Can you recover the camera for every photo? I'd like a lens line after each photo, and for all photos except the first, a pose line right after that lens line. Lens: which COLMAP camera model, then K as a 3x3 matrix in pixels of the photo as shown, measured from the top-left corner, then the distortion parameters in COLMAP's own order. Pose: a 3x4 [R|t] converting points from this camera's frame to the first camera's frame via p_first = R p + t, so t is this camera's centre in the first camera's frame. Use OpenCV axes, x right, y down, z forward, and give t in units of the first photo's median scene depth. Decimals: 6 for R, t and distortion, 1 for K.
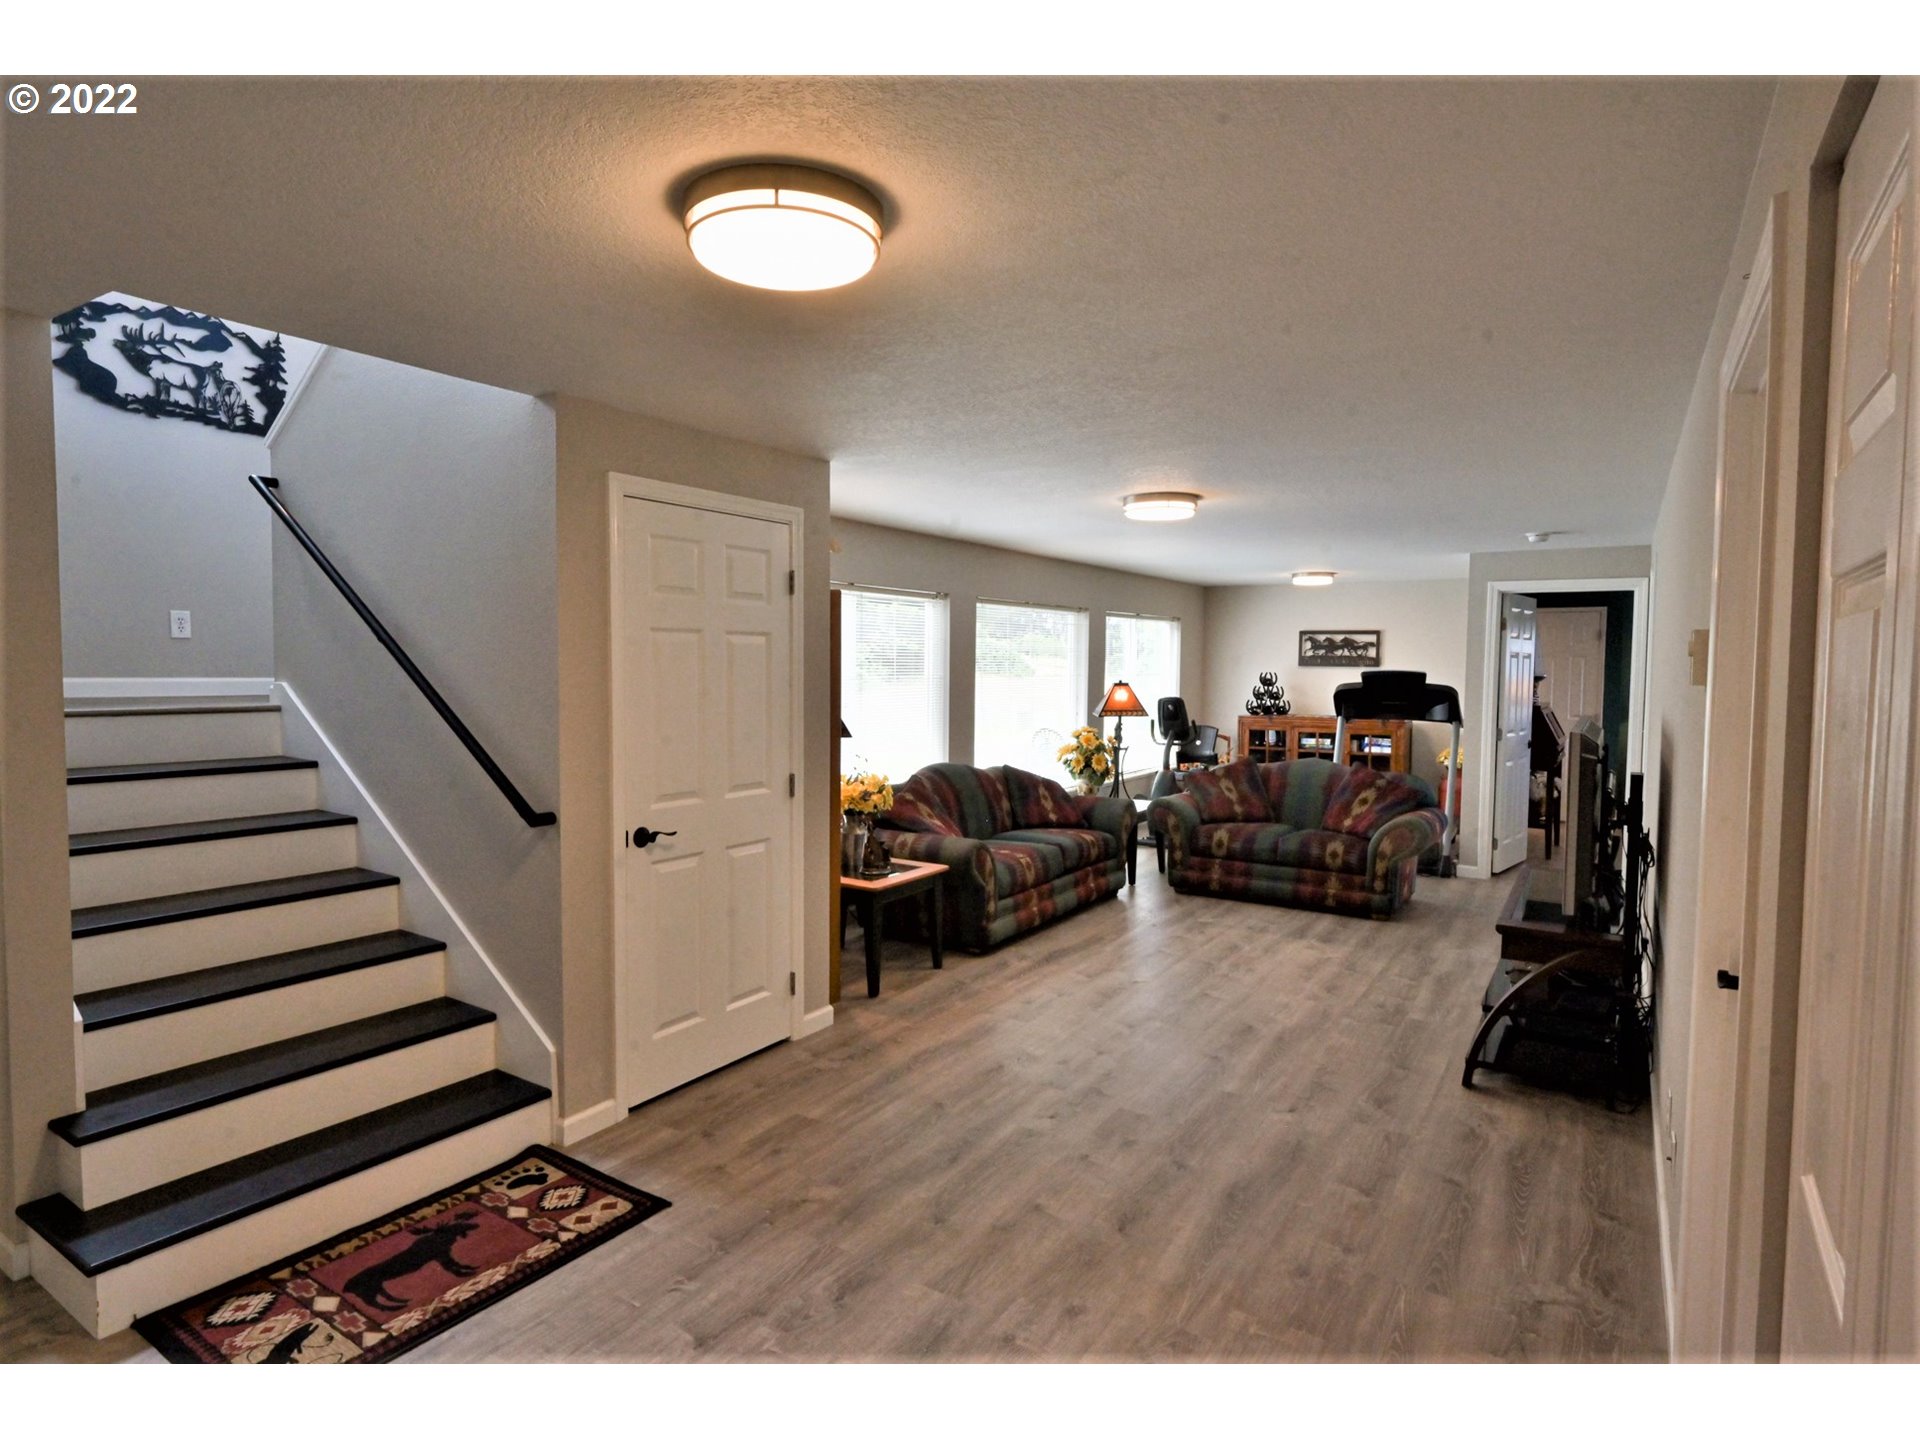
lens RADIAL K [[1048.5, 0, 960.0], [0, 1048.5, 720.0], [0, 0, 1]] dist [-0.000972, -0.000111]
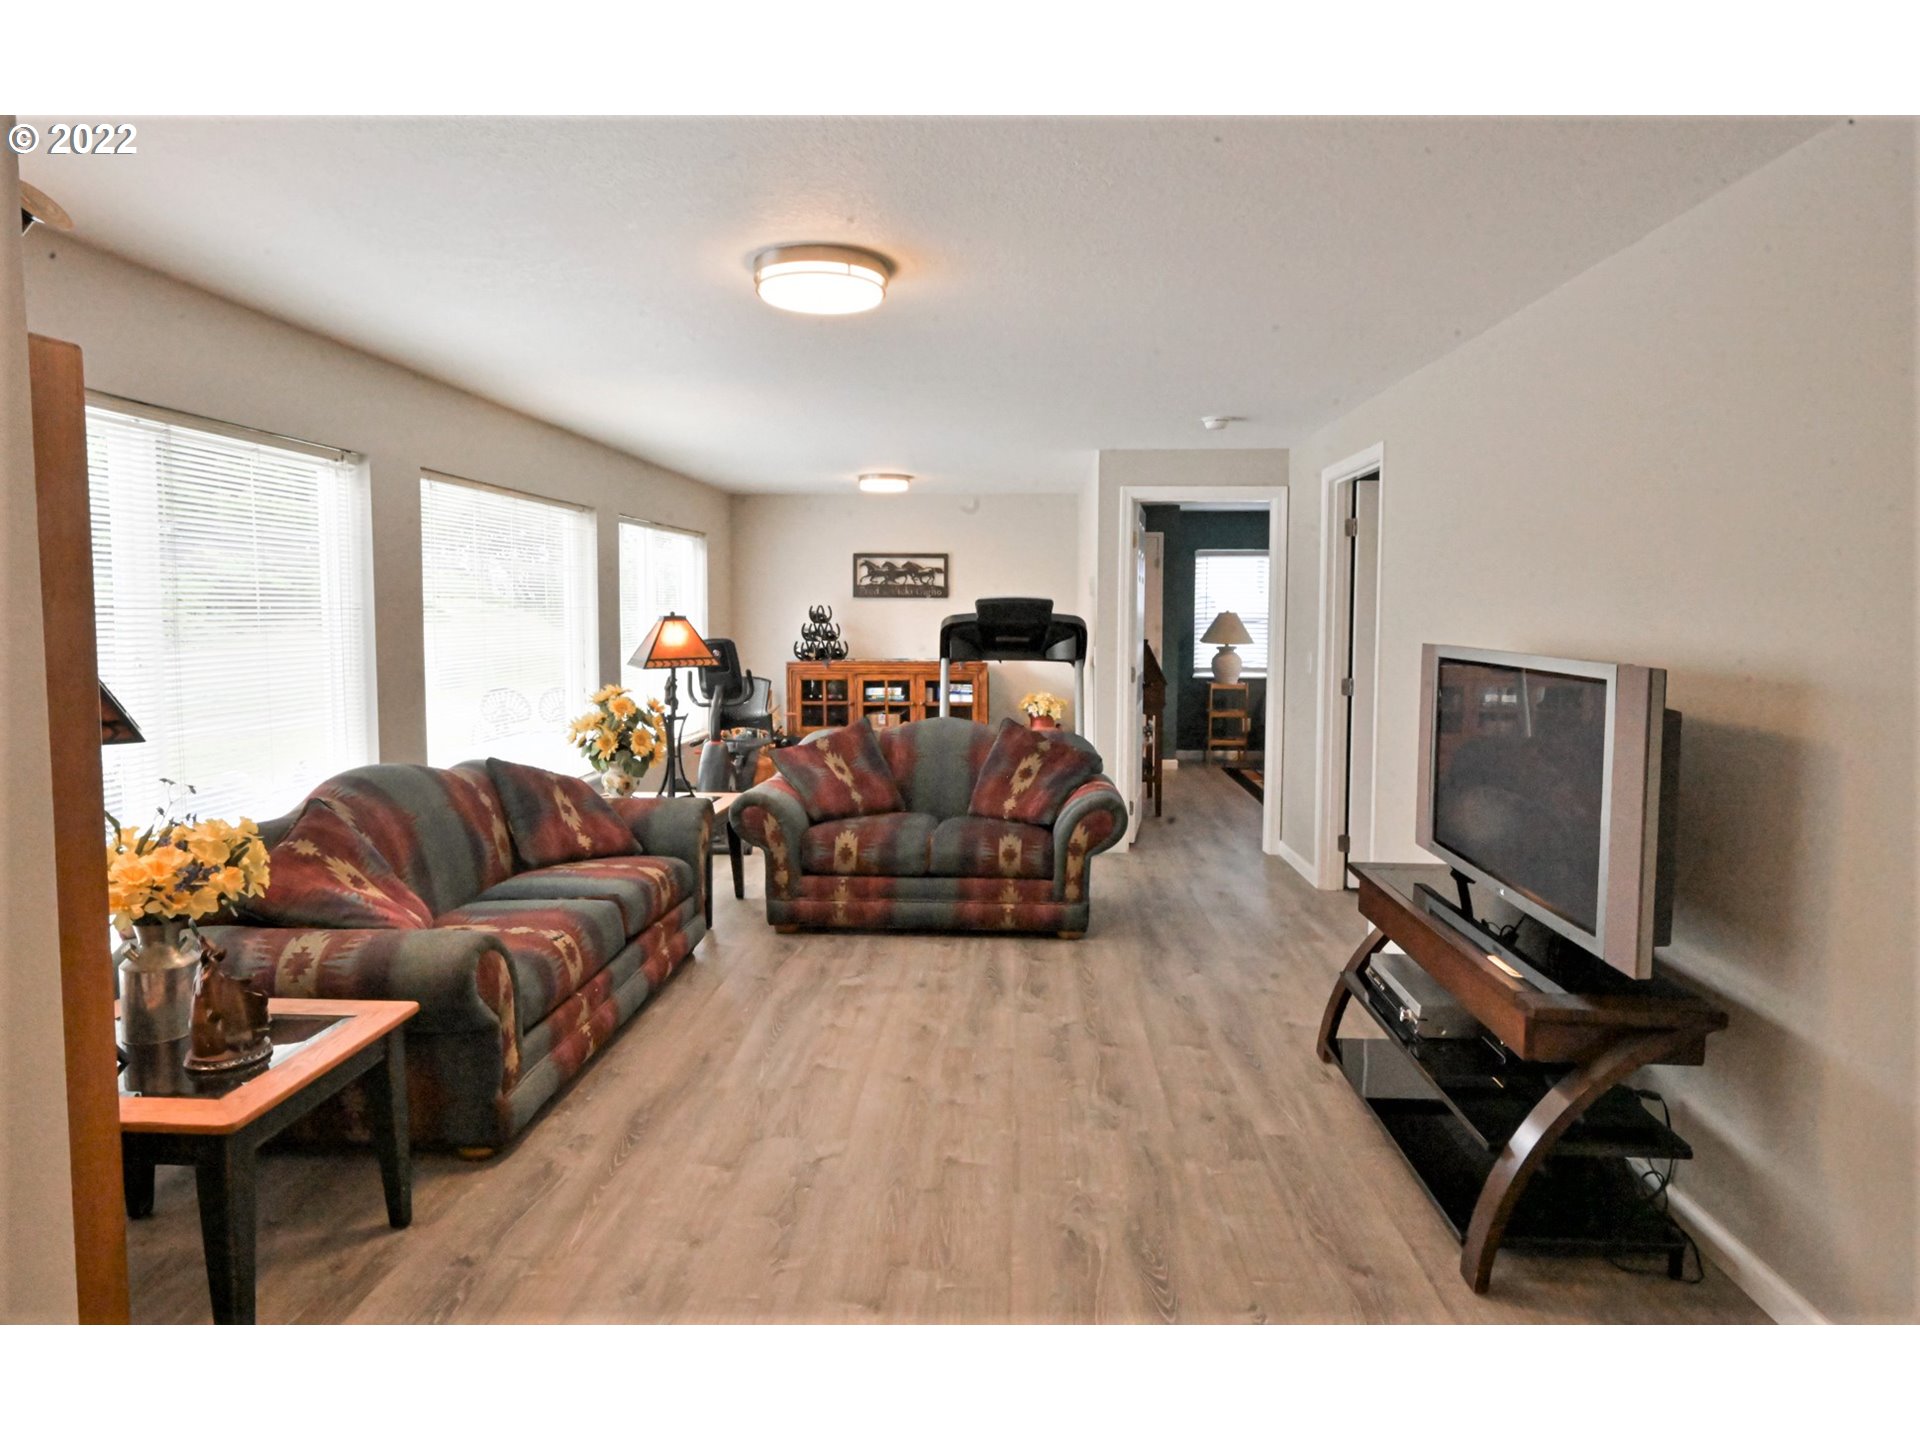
lens RADIAL K [[1105.9, 0, 963.8], [0, 1105.9, 681.8], [0, 0, 1]] dist [-0.000341, -0.000584]
pose [[0.871928, -0.039601, 0.488030, -0.026093], [0.033835, 0.999214, 0.020632, -0.003311], [-0.488464, -0.001477, 0.872583, 0.356032]]
